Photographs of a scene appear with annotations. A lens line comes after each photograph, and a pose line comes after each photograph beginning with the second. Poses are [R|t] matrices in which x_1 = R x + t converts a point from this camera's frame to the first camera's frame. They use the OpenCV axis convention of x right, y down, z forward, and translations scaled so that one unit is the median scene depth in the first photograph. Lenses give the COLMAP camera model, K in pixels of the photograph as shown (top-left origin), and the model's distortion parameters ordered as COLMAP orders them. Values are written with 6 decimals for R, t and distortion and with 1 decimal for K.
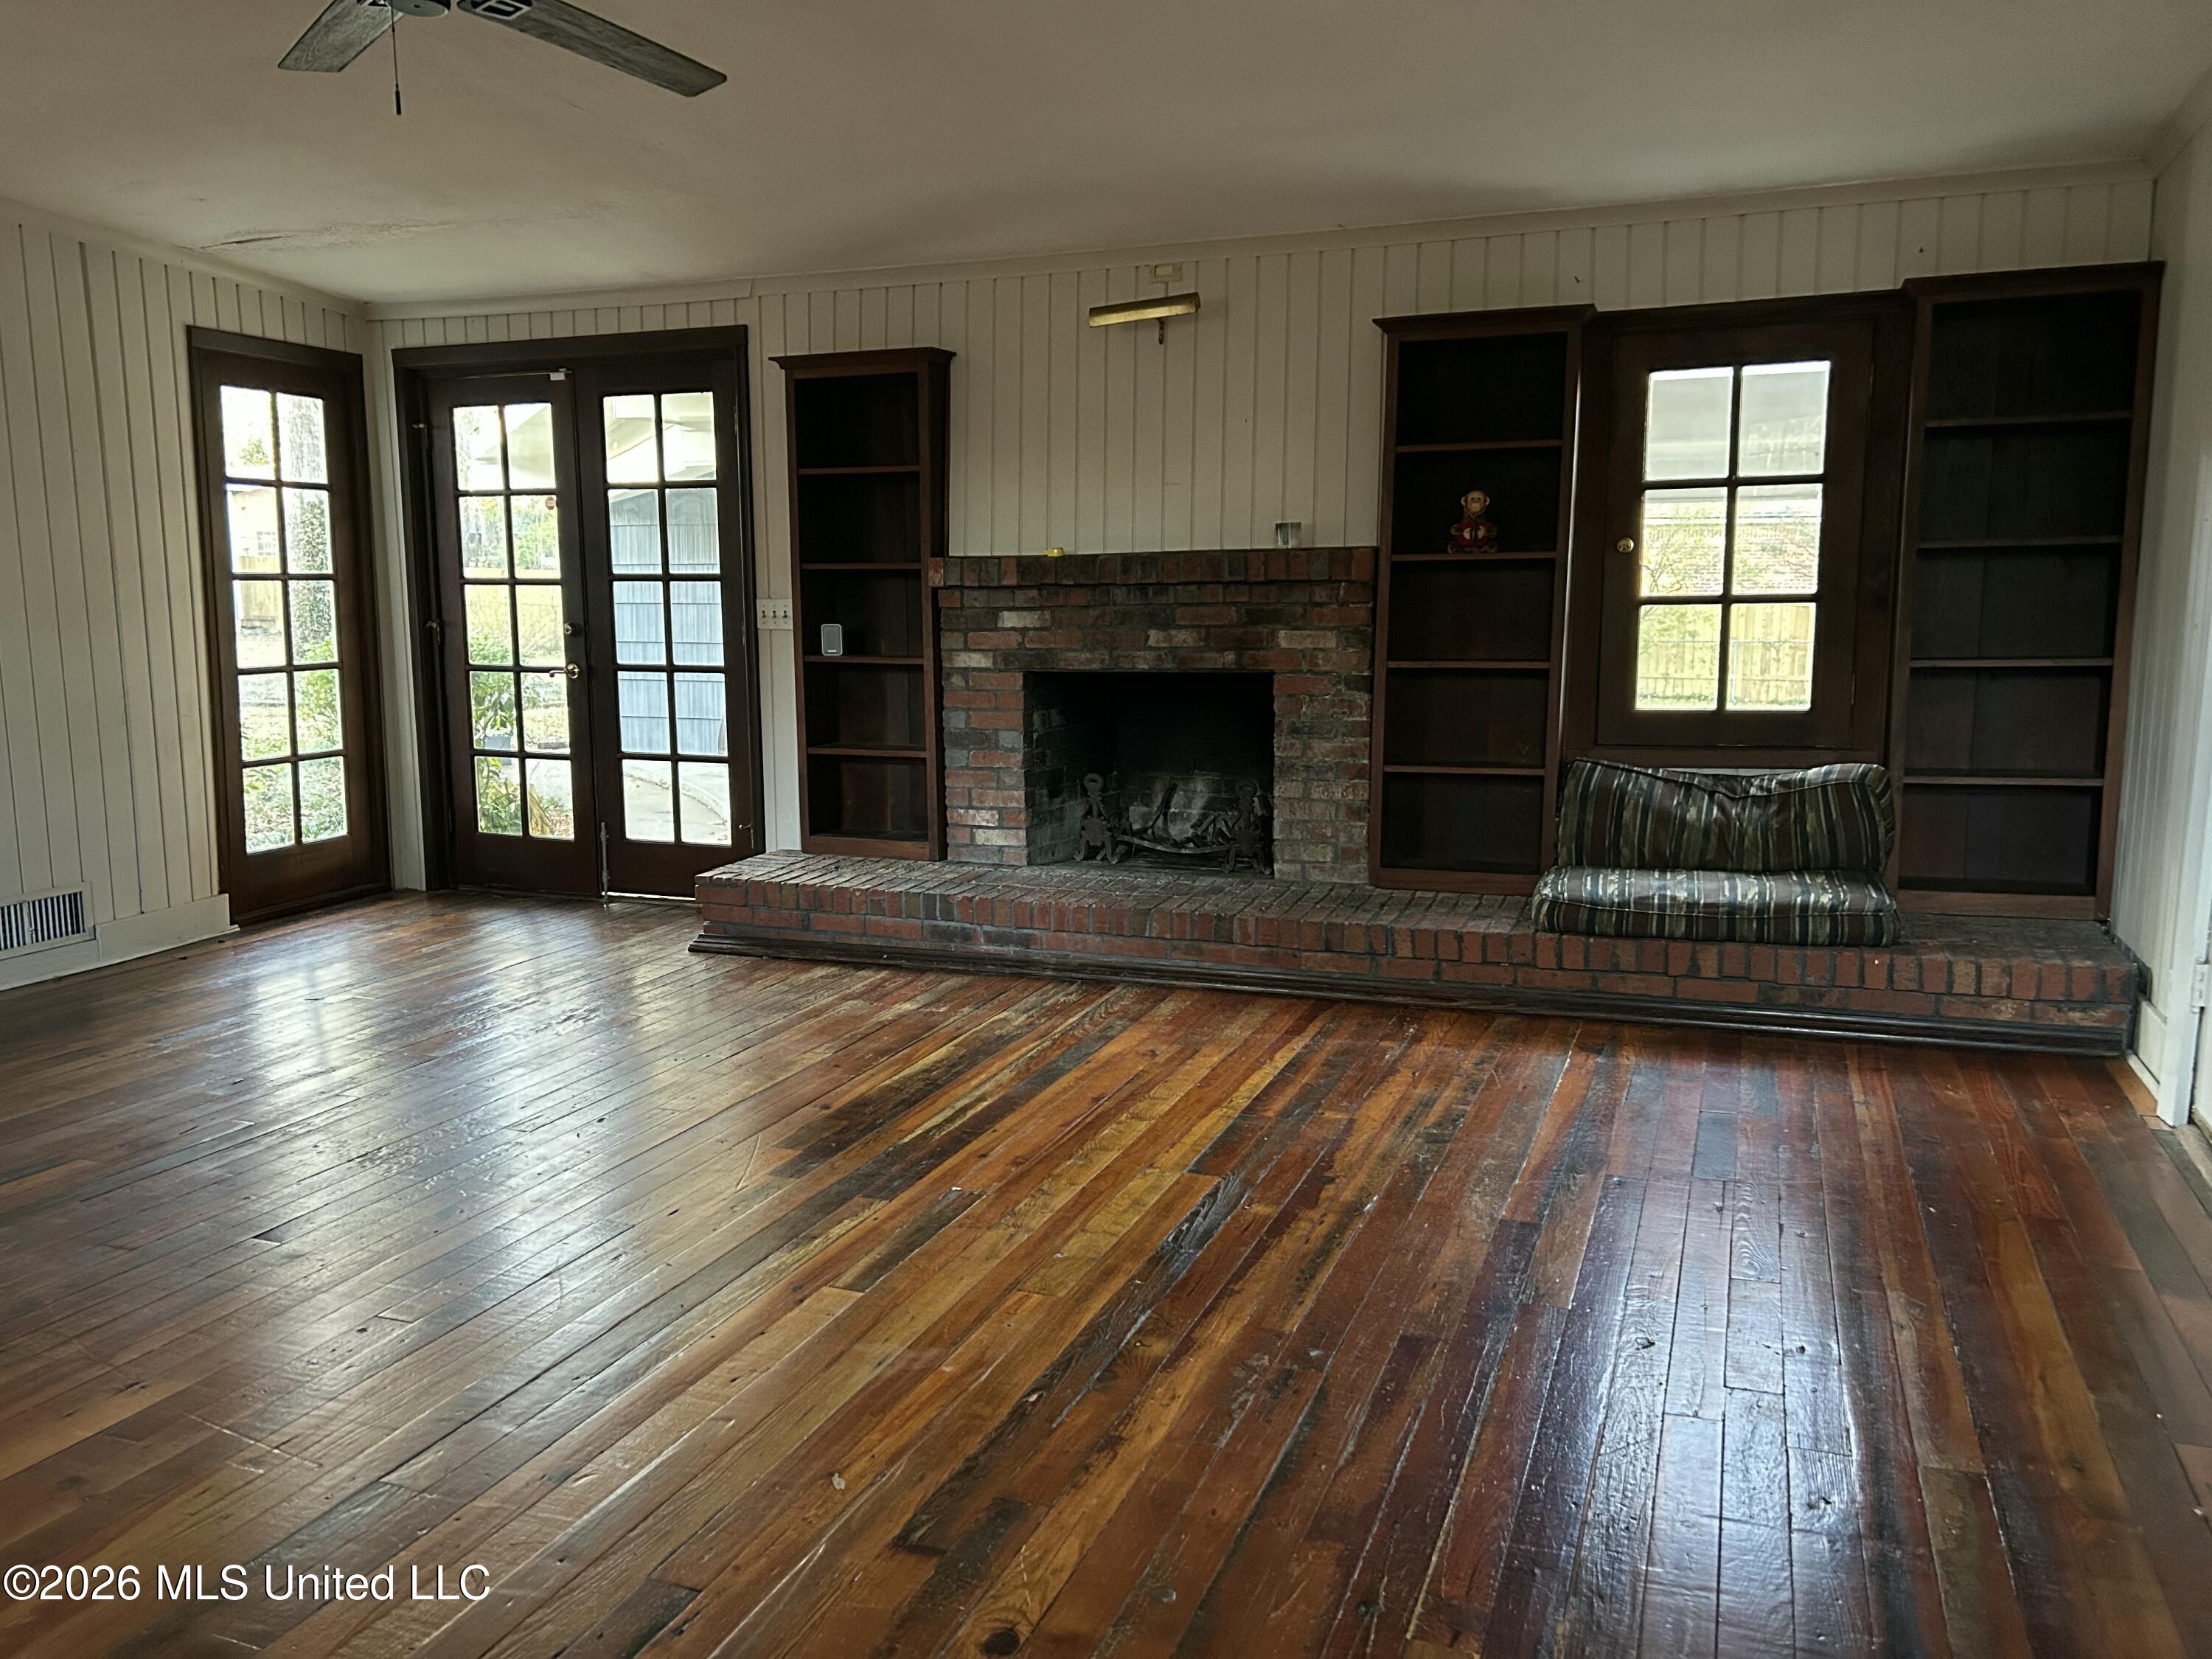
lens RADIAL K [[1667.1, 0, 1112.2], [0, 1667.1, 842.3], [0, 0, 1]] dist [0.131210, -0.197801]
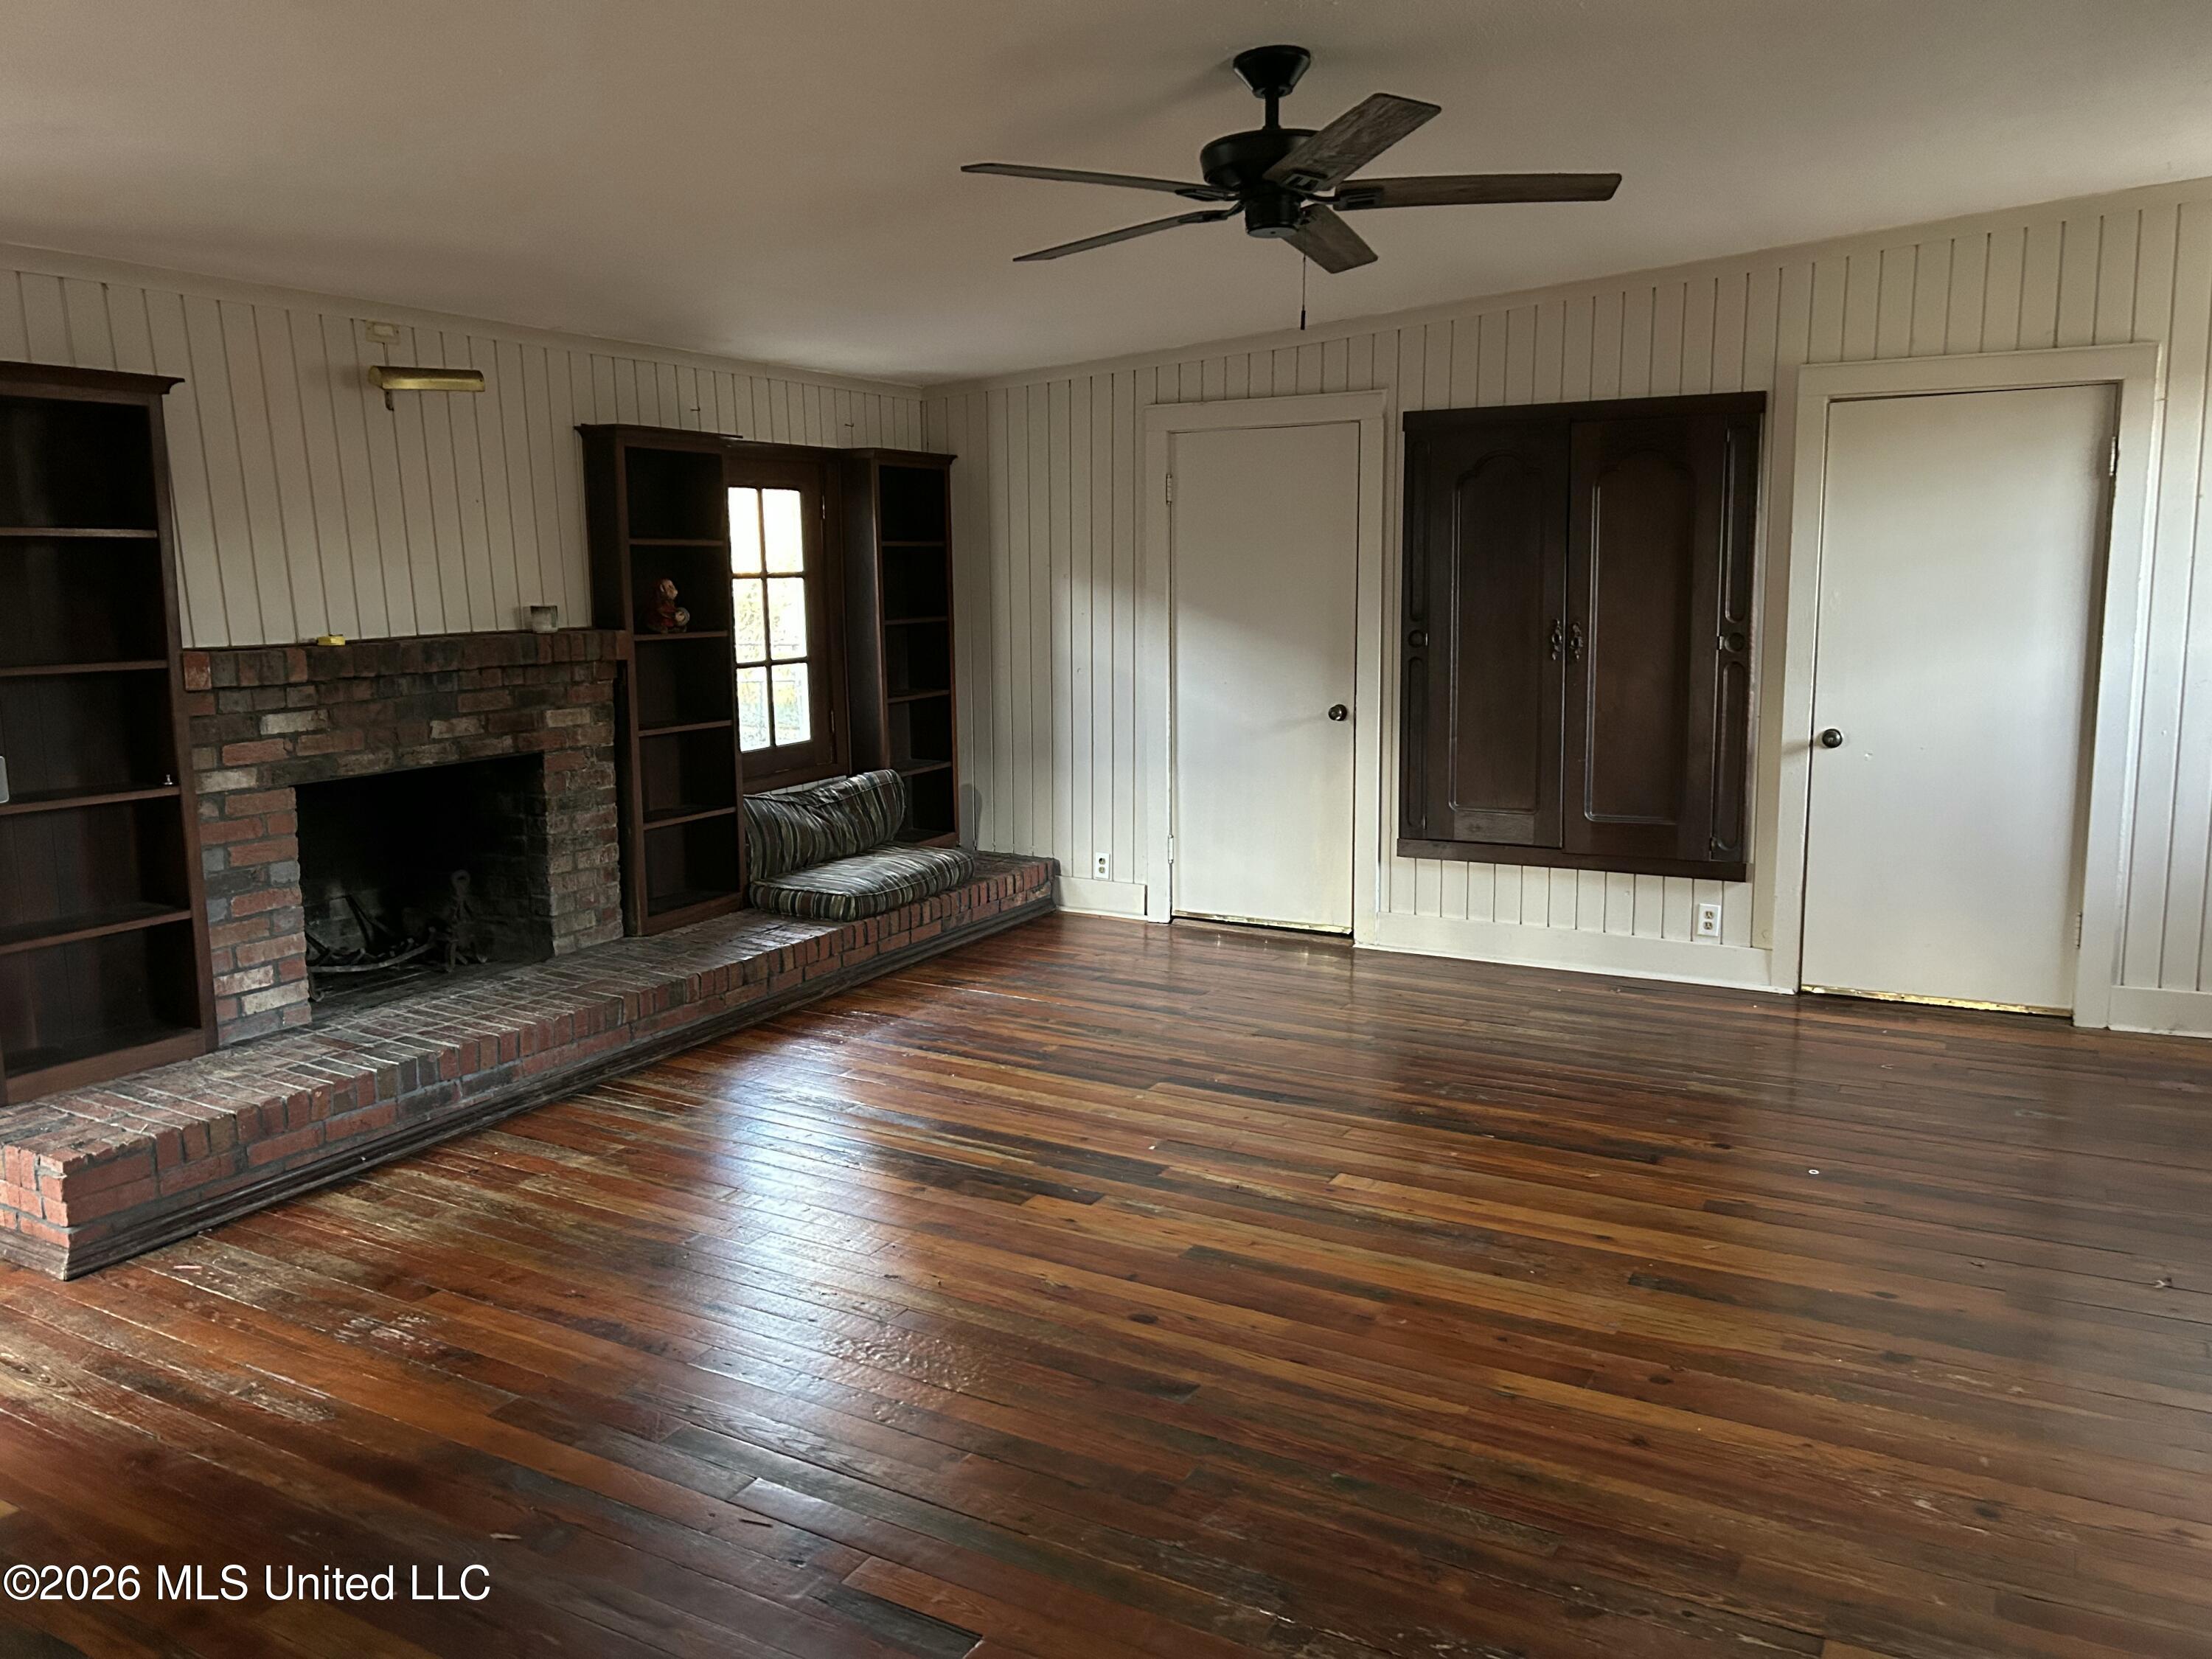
lens RADIAL K [[1667.1, 0, 1112.2], [0, 1667.1, 842.3], [0, 0, 1]] dist [0.131210, -0.197801]
pose [[0.127202, -0.155134, 0.979670, -0.861071], [0.154643, 0.978717, 0.134904, -0.132576], [-0.979748, 0.134339, 0.148485, 0.520516]]
